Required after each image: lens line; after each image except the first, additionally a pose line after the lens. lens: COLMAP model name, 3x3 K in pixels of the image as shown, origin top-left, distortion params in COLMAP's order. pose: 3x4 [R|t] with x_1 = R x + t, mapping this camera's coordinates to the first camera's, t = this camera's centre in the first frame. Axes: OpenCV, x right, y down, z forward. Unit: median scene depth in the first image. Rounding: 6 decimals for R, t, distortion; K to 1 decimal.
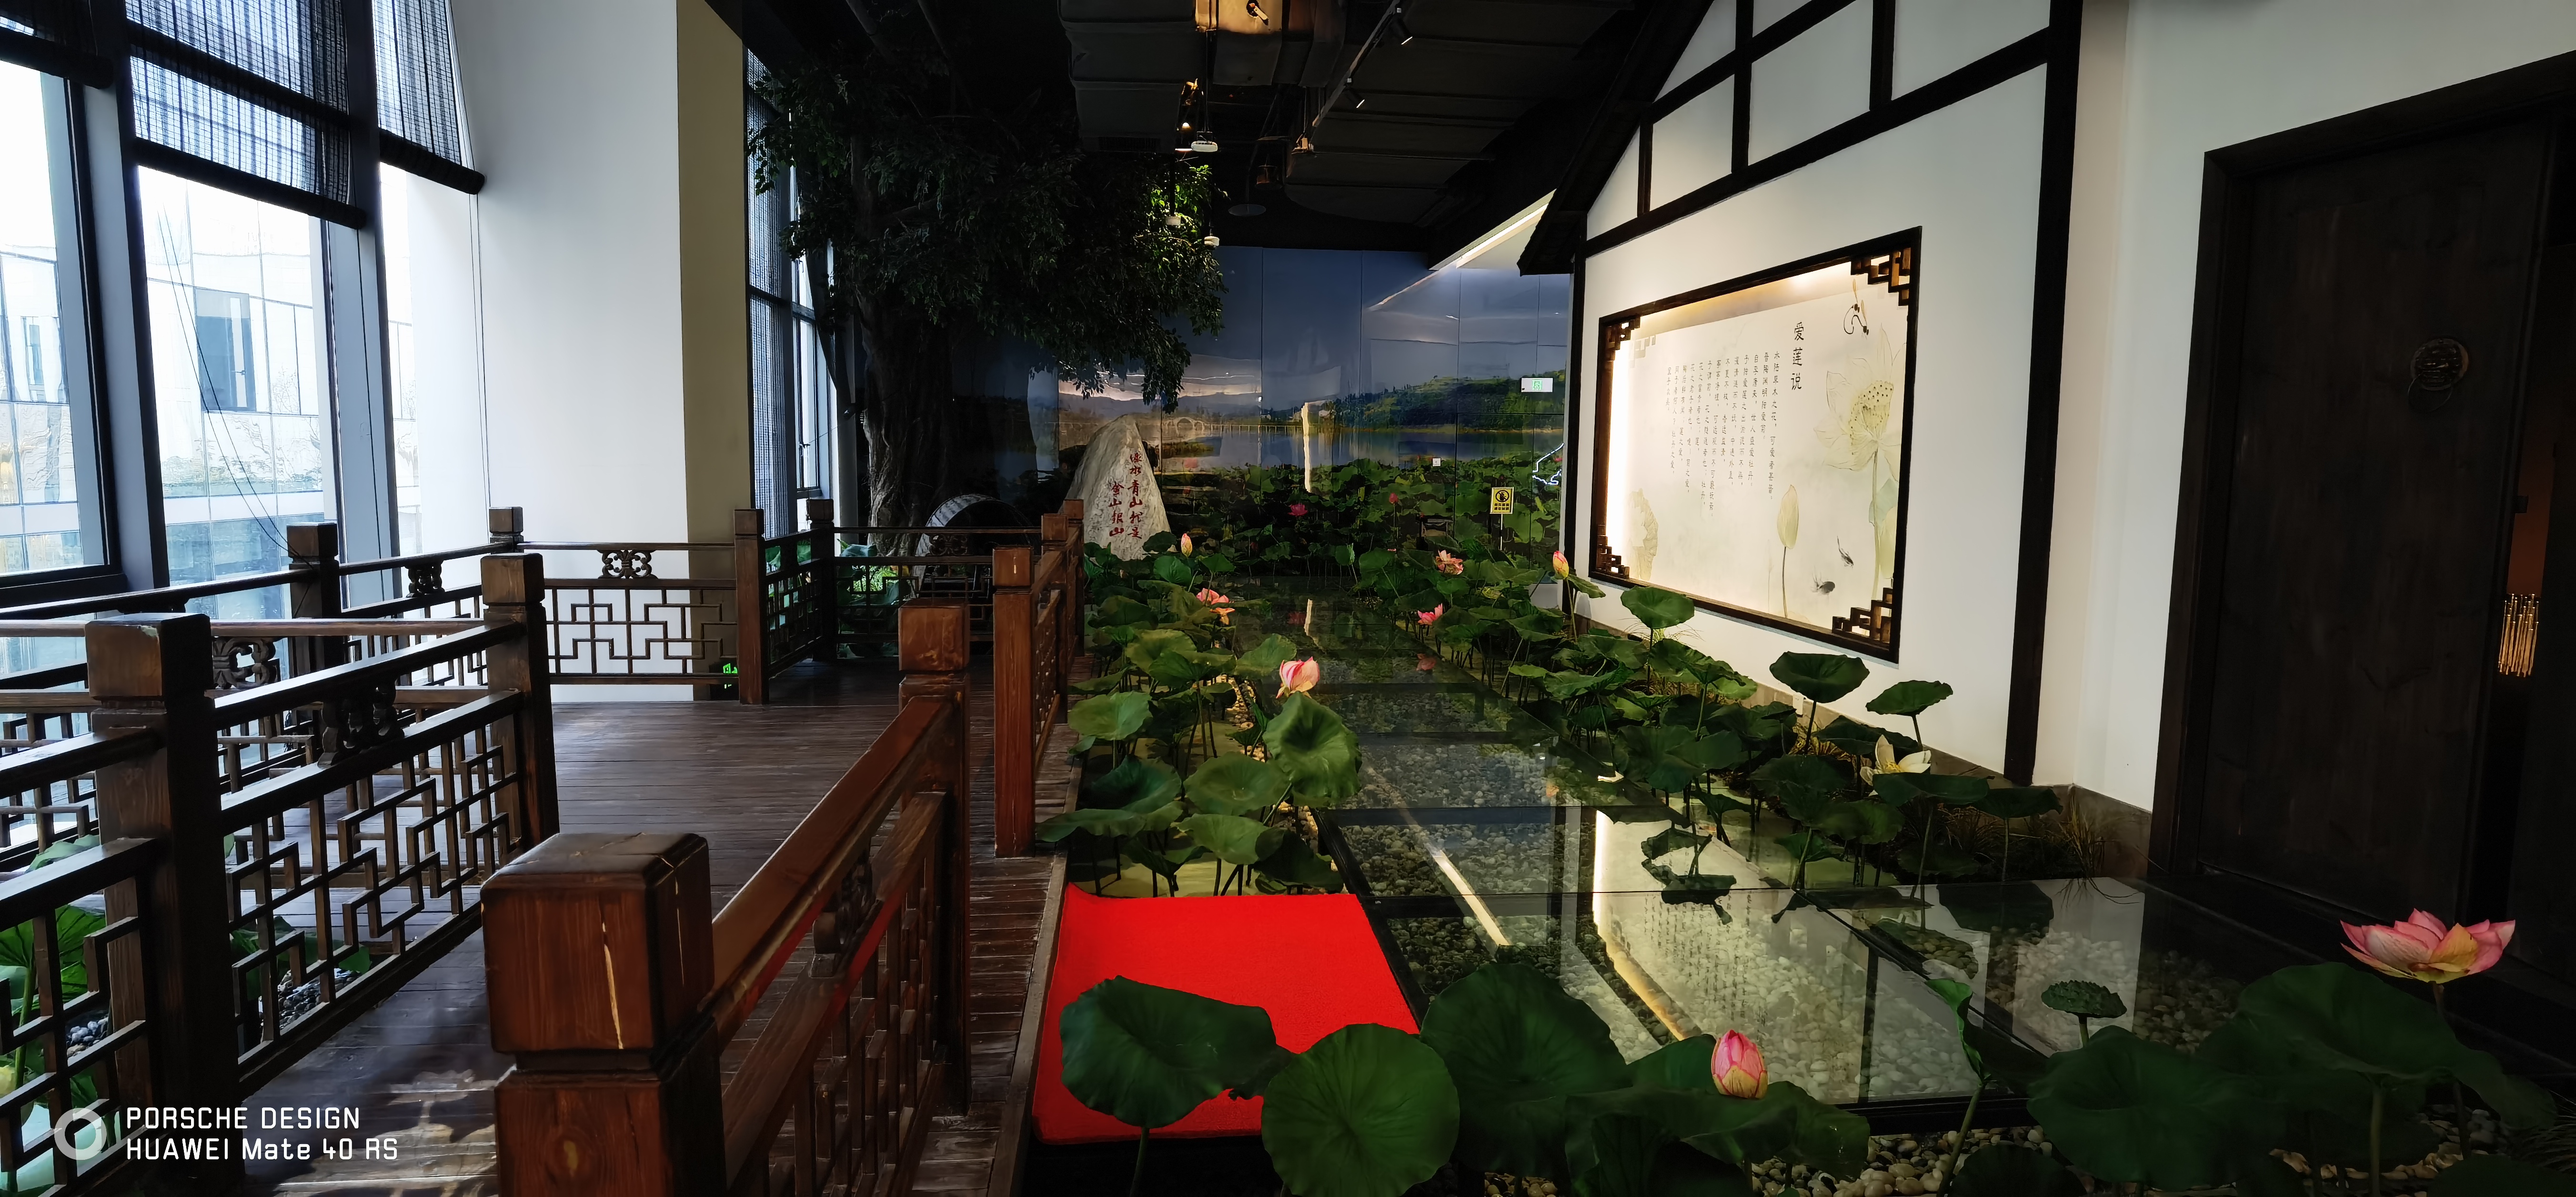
lens RADIAL K [[1301.2, 0, 1289.3], [0, 1301.2, 595.7], [0, 0, 1]] dist [-0.020579, 0.001925]
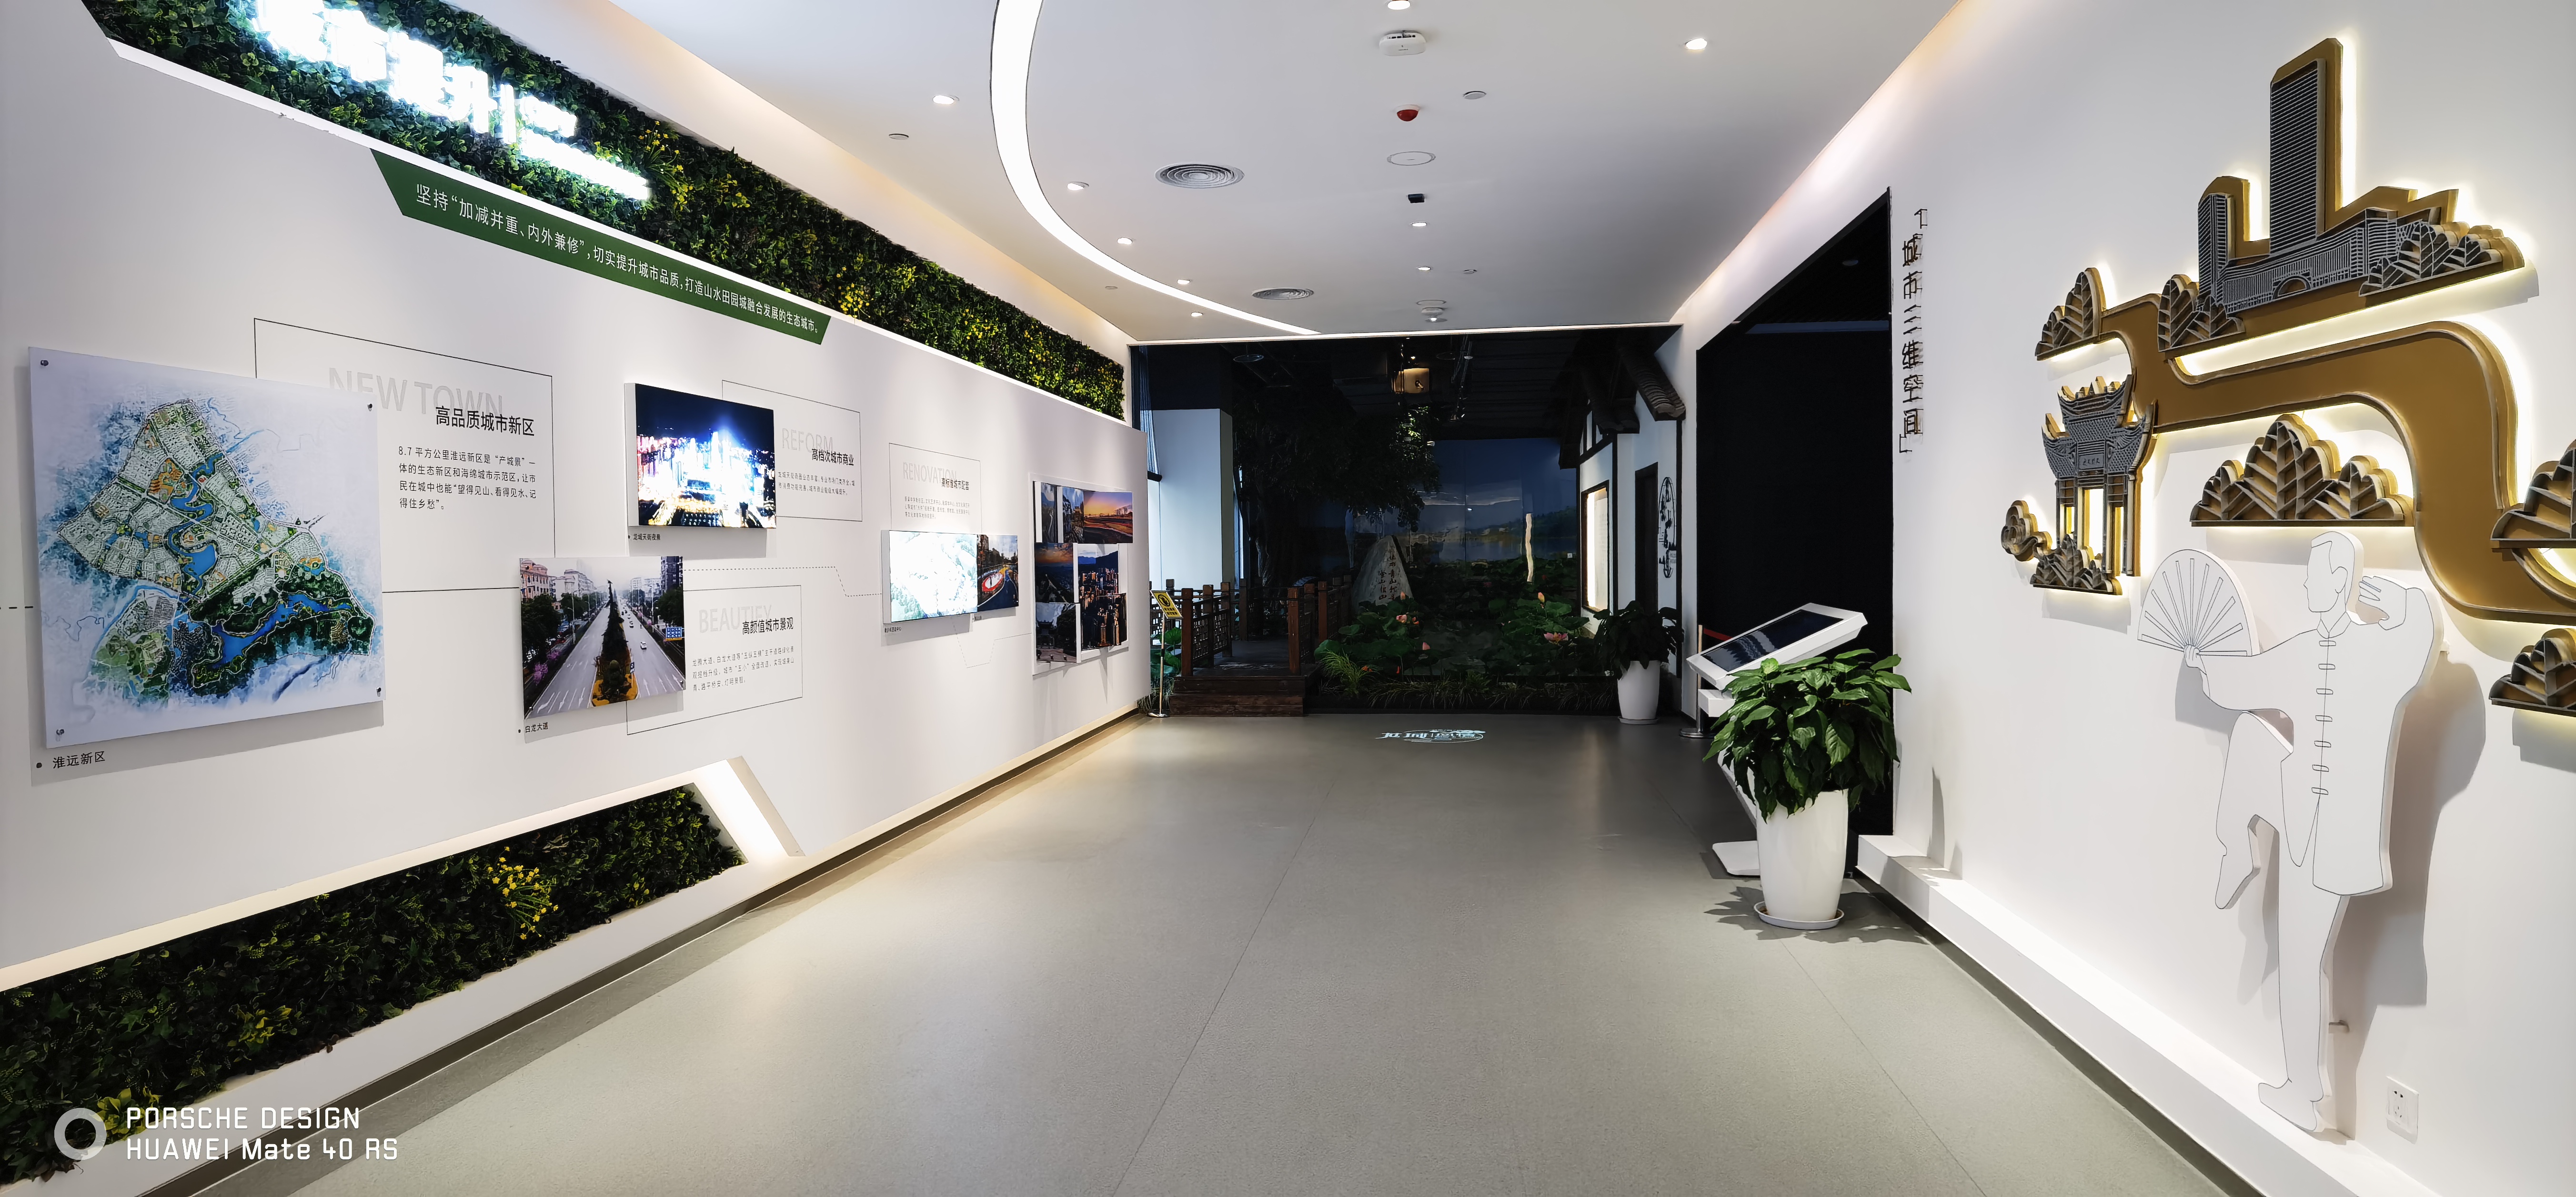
lens RADIAL K [[1301.2, 0, 1288.1], [0, 1301.2, 593.3], [0, 0, 1]] dist [-0.020579, 0.001925]
pose [[0.968817, -0.011582, -0.247507, 0.197994], [-0.006508, 0.997373, -0.072147, 0.080877], [0.247692, 0.071508, 0.966196, -0.835906]]
